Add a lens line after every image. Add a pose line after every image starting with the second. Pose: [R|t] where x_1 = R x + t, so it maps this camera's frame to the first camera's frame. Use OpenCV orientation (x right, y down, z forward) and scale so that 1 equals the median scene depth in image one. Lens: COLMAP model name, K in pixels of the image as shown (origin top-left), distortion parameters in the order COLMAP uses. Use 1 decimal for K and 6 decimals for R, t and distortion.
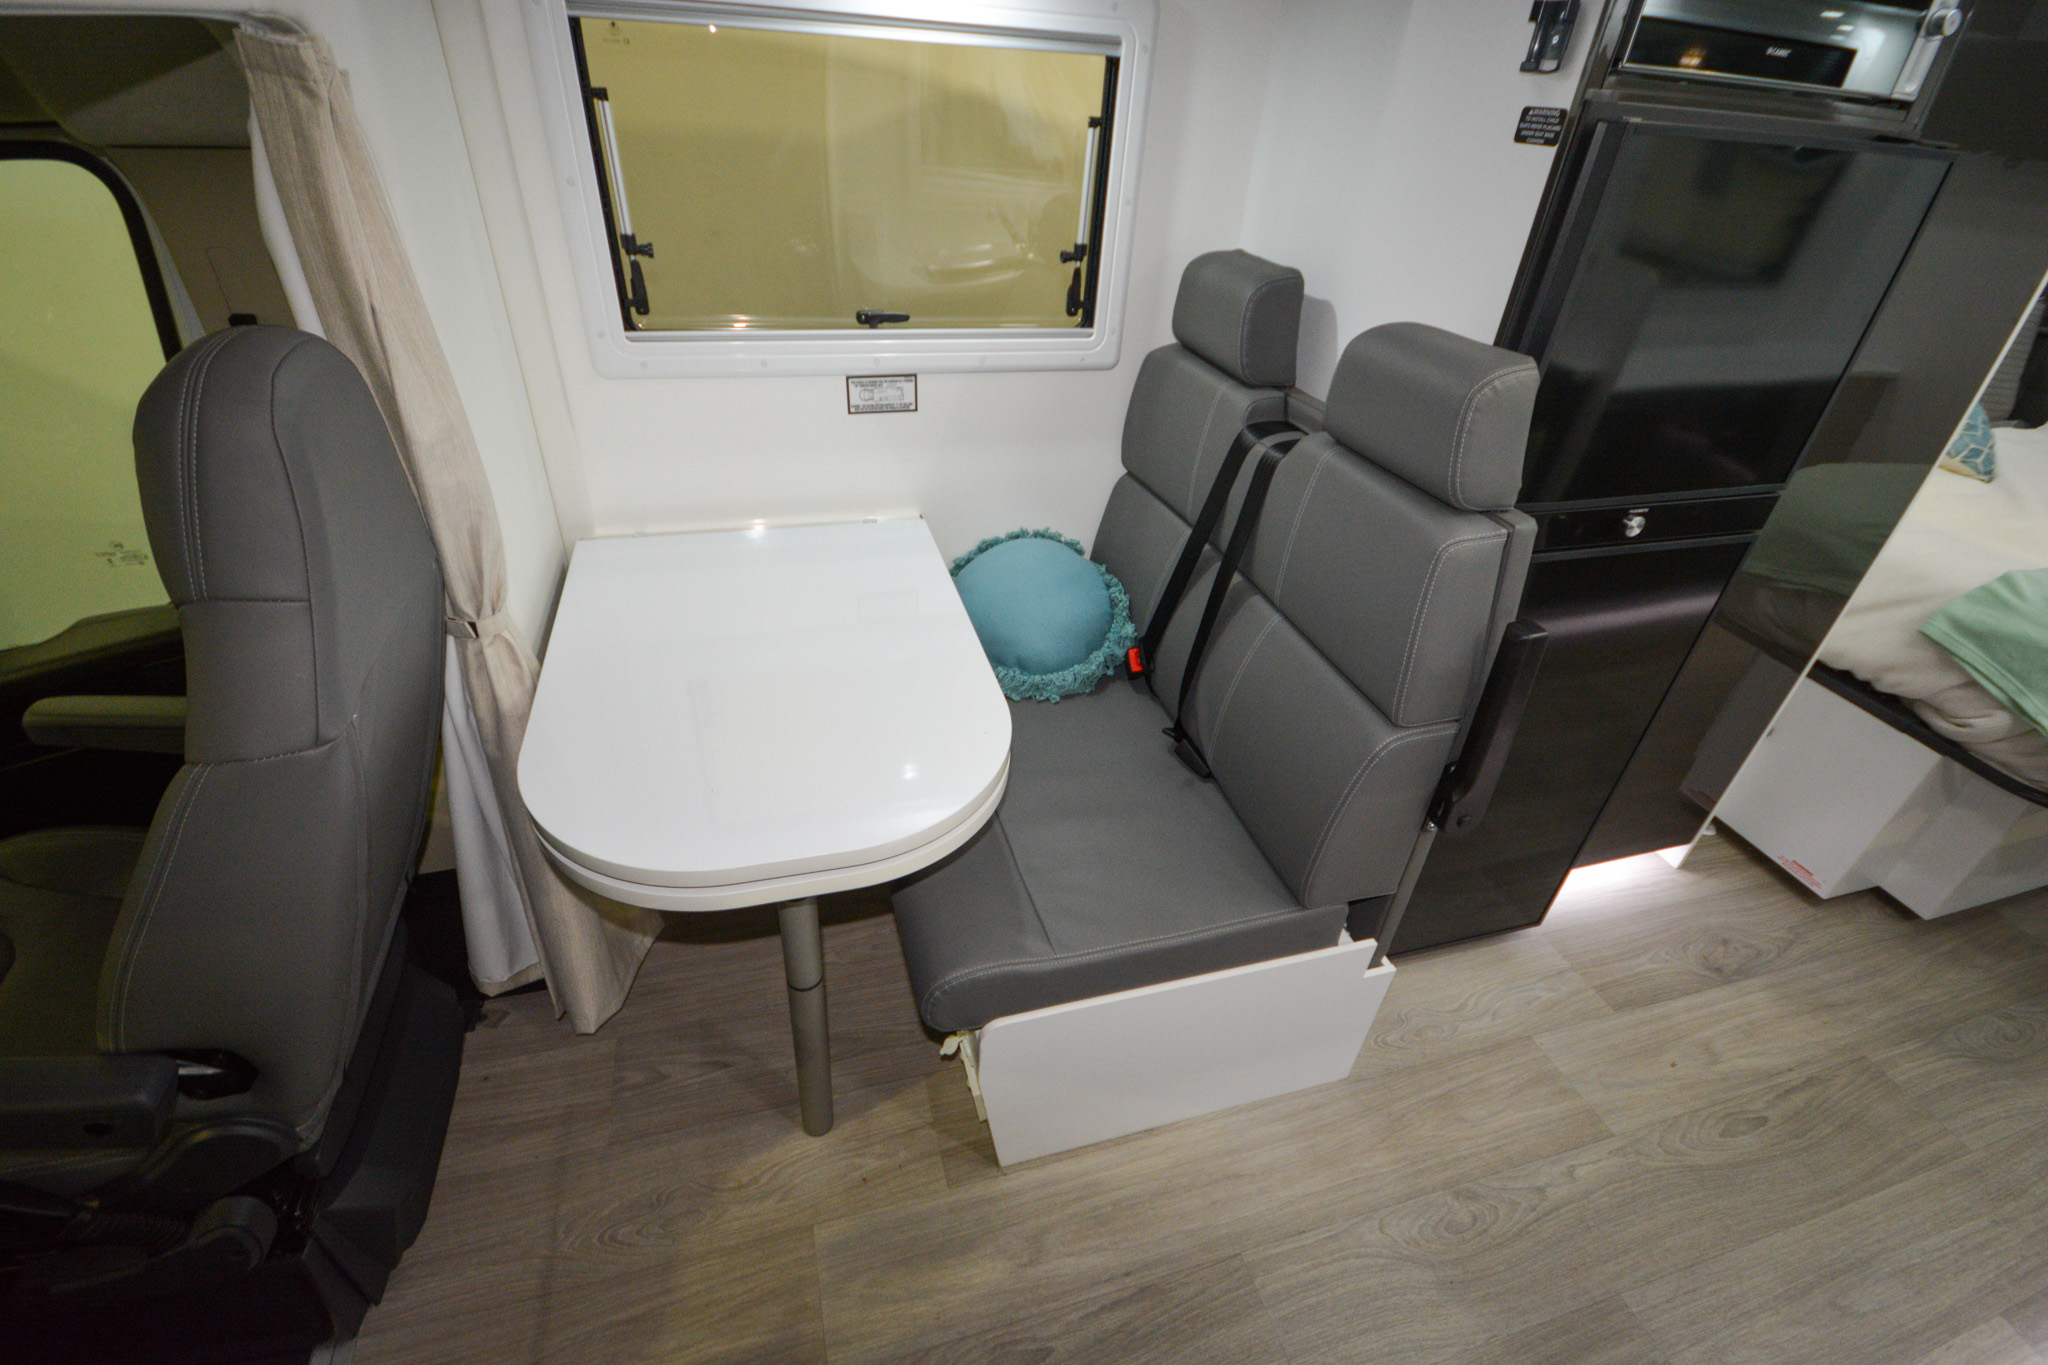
lens RADIAL K [[897.8, 0, 1018.9], [0, 897.8, 685.9], [0, 0, 1]] dist [0.010537, -0.013459]
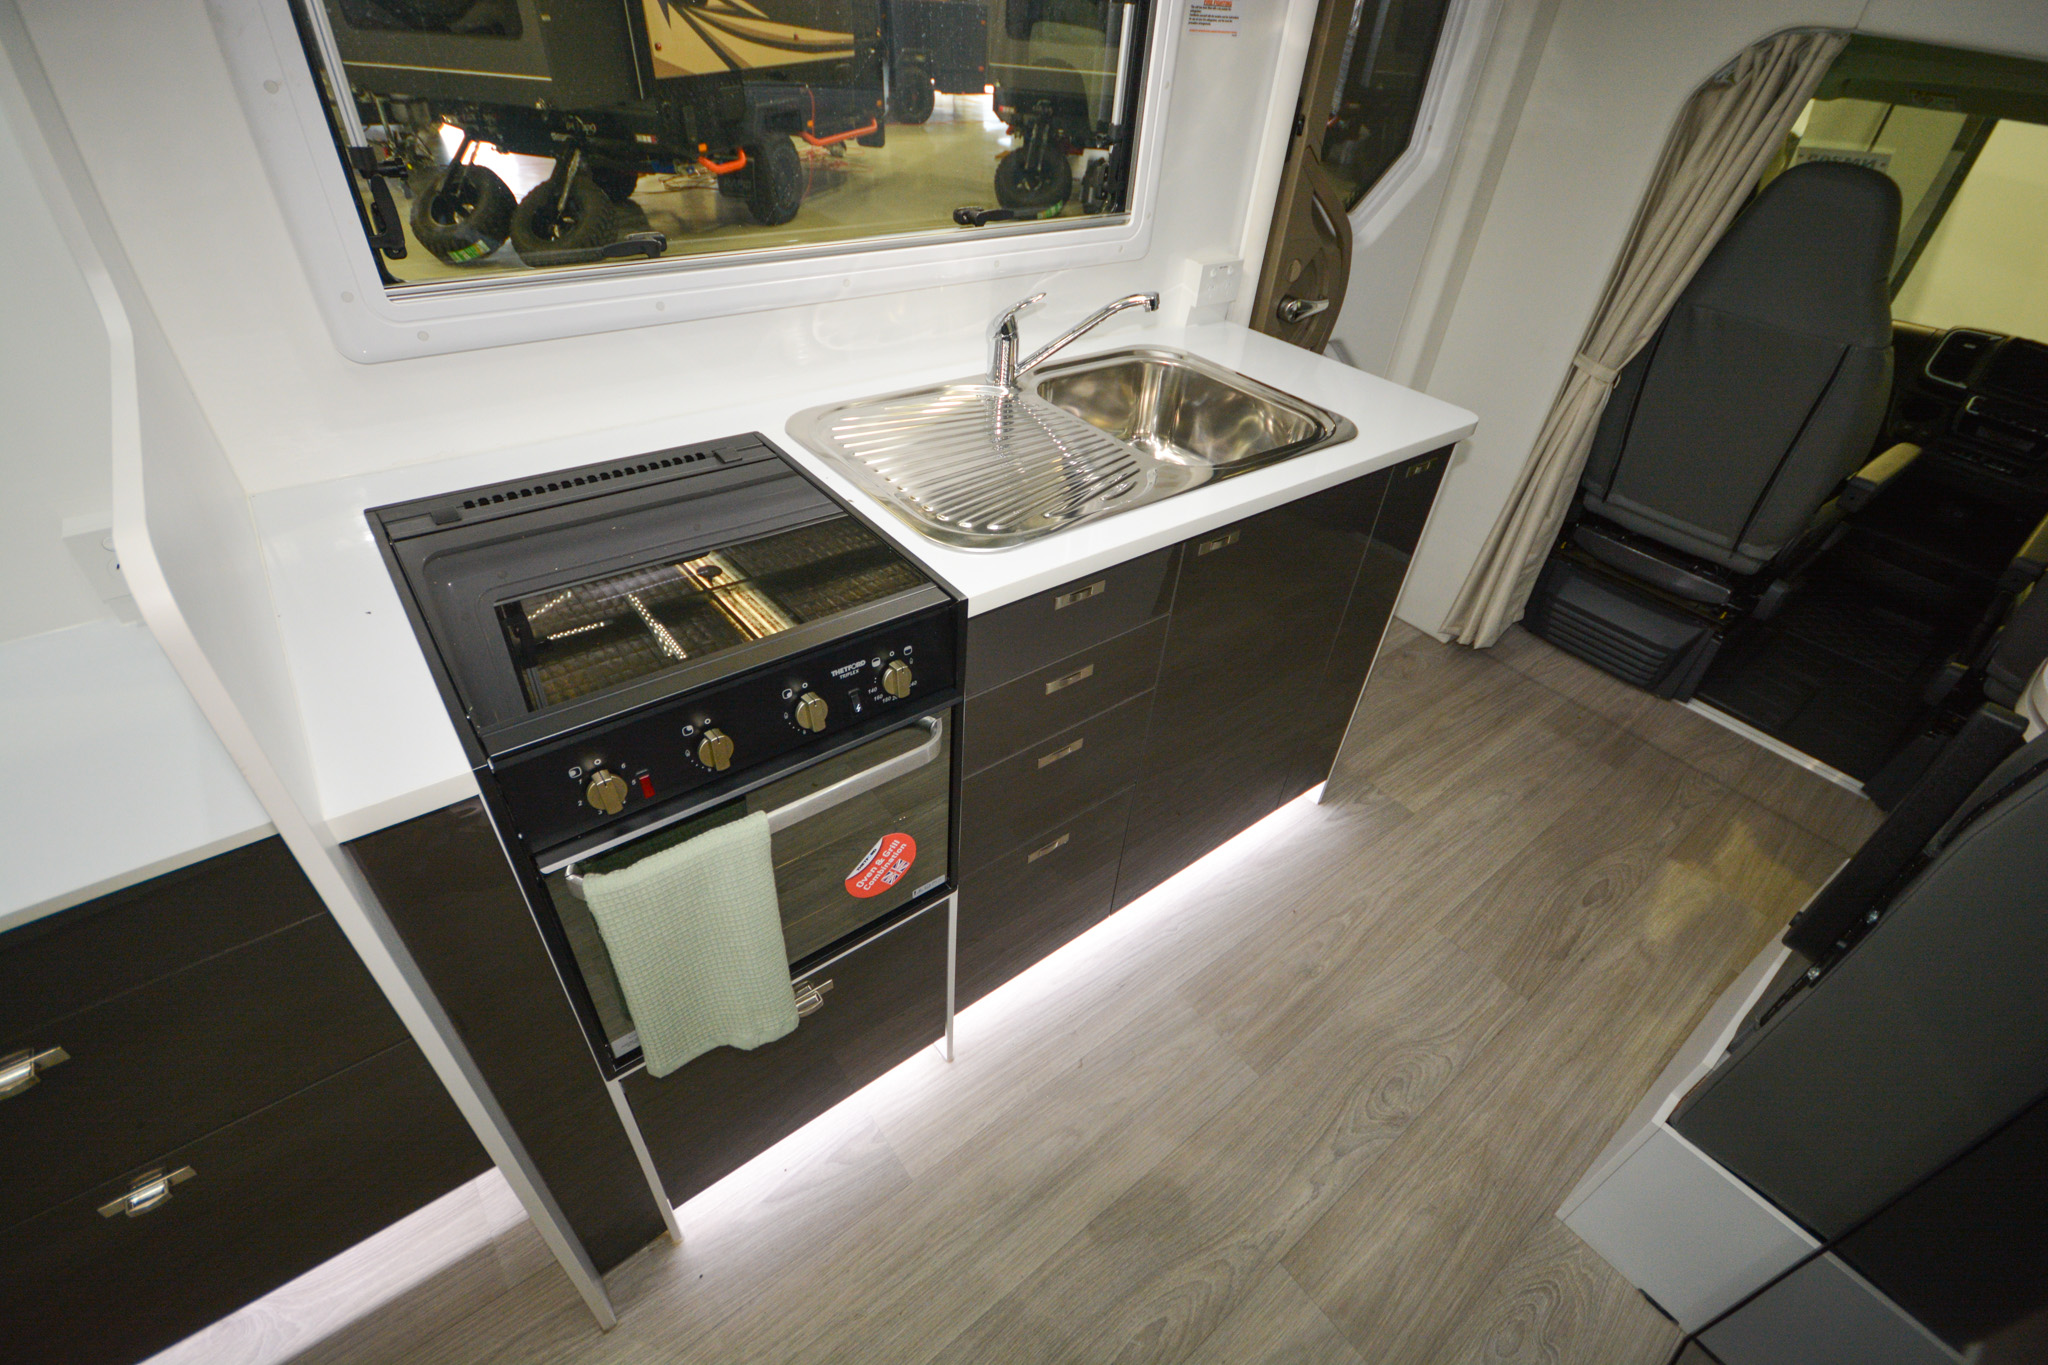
lens RADIAL K [[897.8, 0, 1014.2], [0, 897.8, 686.7], [0, 0, 1]] dist [0.010537, -0.013459]
pose [[-0.924194, 0.135174, -0.357202, 1.031470], [-0.299952, 0.322058, 0.897946, -0.320238], [0.236419, 0.937020, -0.257098, 0.606224]]
